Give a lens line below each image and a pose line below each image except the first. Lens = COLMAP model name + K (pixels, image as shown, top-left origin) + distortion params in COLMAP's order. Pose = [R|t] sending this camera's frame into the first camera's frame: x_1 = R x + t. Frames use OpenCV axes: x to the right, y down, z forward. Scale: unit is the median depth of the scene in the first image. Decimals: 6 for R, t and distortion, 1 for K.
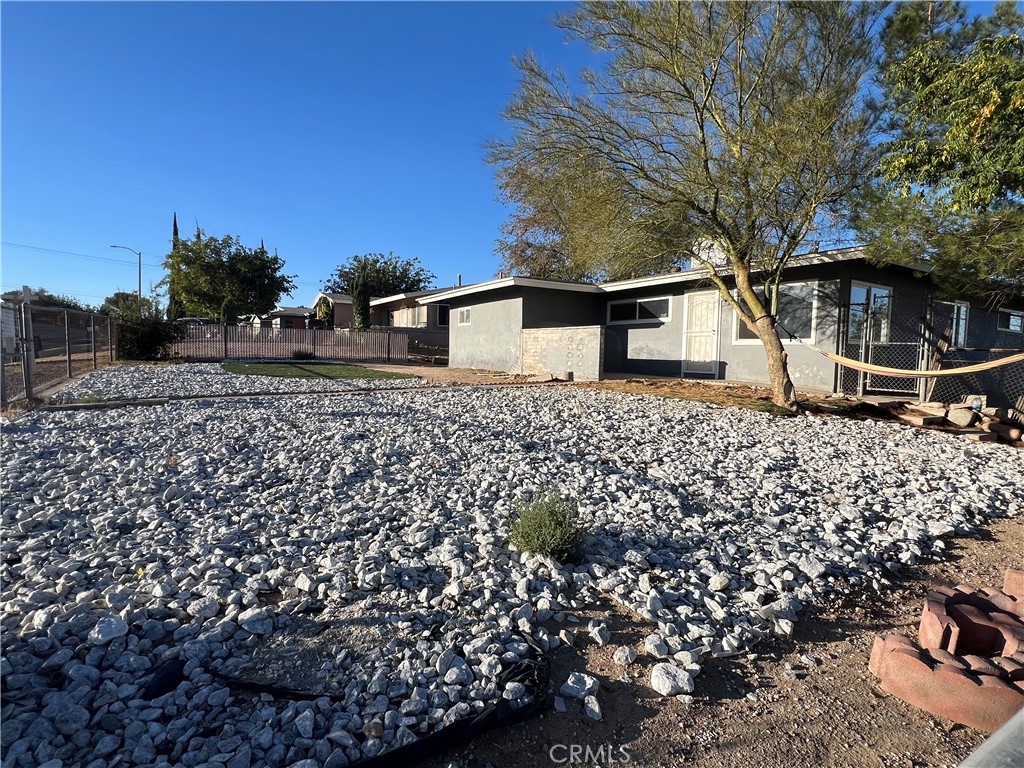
lens RADIAL K [[512.1, 0, 510.8], [0, 512.1, 384.2], [0, 0, 1]] dist [0.001112, -0.001568]
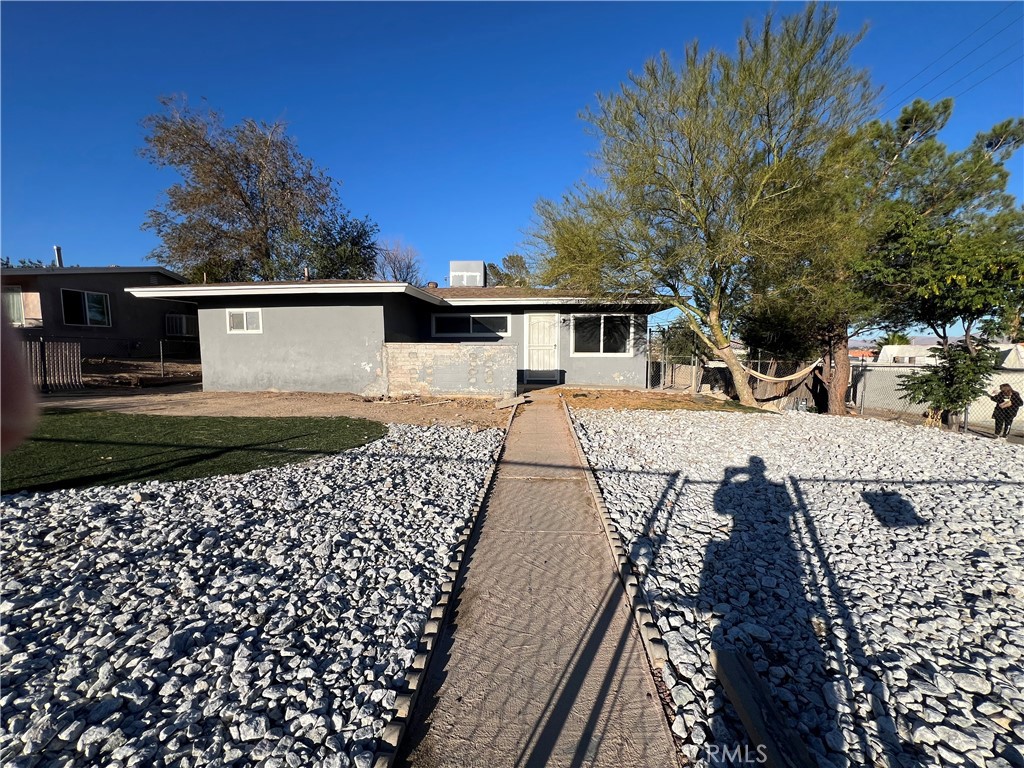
lens RADIAL K [[409.4, 0, 514.1], [0, 409.4, 380.6], [0, 0, 1]] dist [-0.001410, -0.000107]
pose [[0.587057, -0.080400, 0.805543, -0.588360], [0.058641, 0.996665, 0.056740, -0.100724], [-0.807419, 0.013929, 0.589814, 0.600567]]
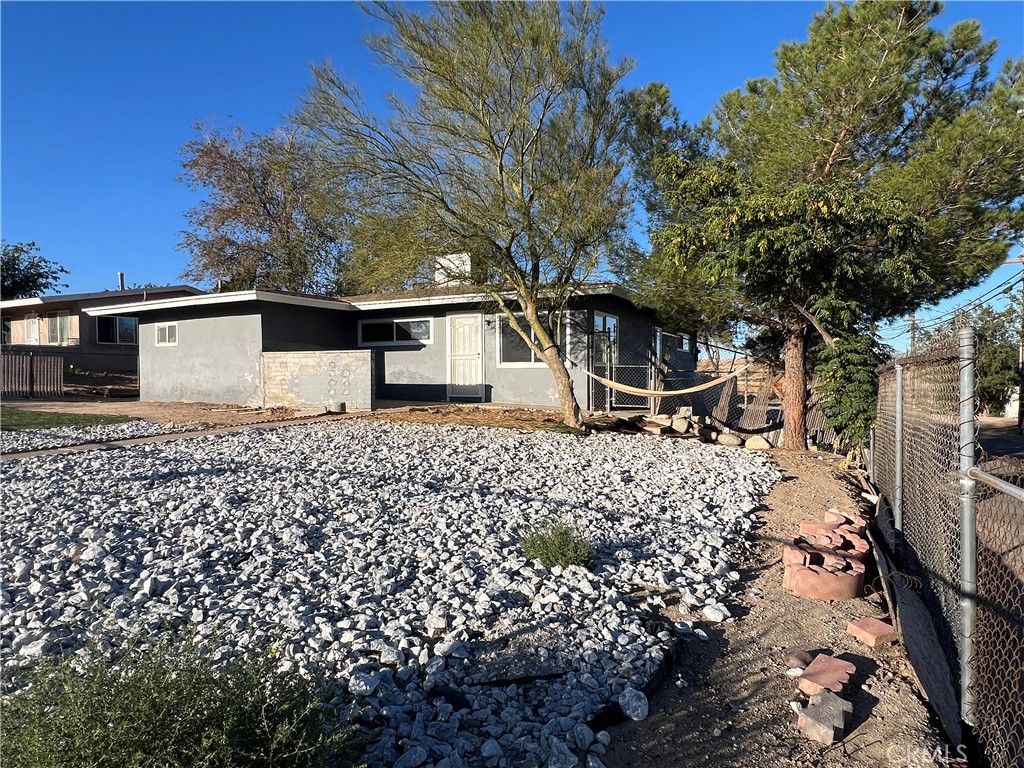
lens RADIAL K [[601.0, 0, 507.5], [0, 601.0, 383.2], [0, 0, 1]] dist [0.003940, 0.000557]
pose [[0.864300, -0.031938, 0.501961, -0.179042], [0.050888, 0.998414, -0.024095, -0.020103], [-0.500396, 0.046369, 0.864554, -0.051218]]
